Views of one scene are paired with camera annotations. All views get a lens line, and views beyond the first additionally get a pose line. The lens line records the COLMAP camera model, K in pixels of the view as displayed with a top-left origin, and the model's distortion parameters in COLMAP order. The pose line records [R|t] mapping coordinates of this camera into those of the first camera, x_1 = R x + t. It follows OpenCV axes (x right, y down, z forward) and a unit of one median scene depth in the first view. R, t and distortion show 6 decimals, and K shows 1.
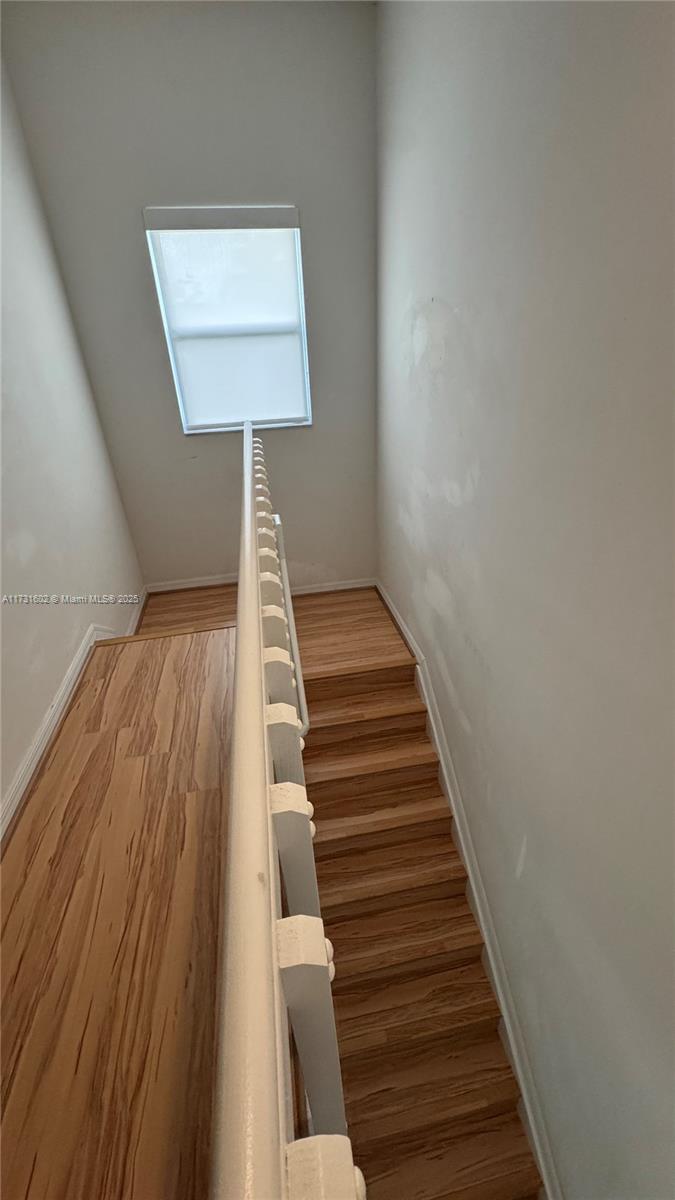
lens RADIAL K [[480.5, 0, 344.6], [0, 480.5, 598.9], [0, 0, 1]] dist [-0.000376, 0.000284]
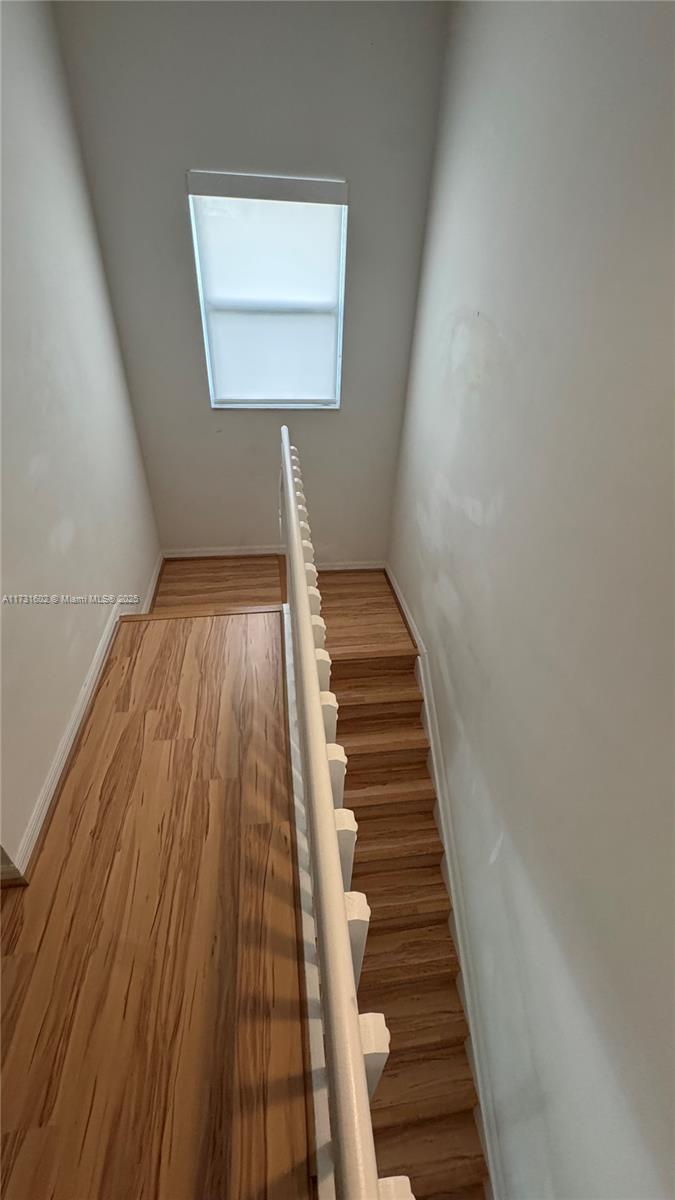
lens RADIAL K [[480.5, 0, 345.3], [0, 480.5, 600.7], [0, 0, 1]] dist [-0.000376, 0.000284]
pose [[0.995684, 0.091841, 0.013337, -0.044909], [-0.092750, 0.989711, 0.108947, -0.108144], [-0.003194, -0.109714, 0.993958, -0.046471]]
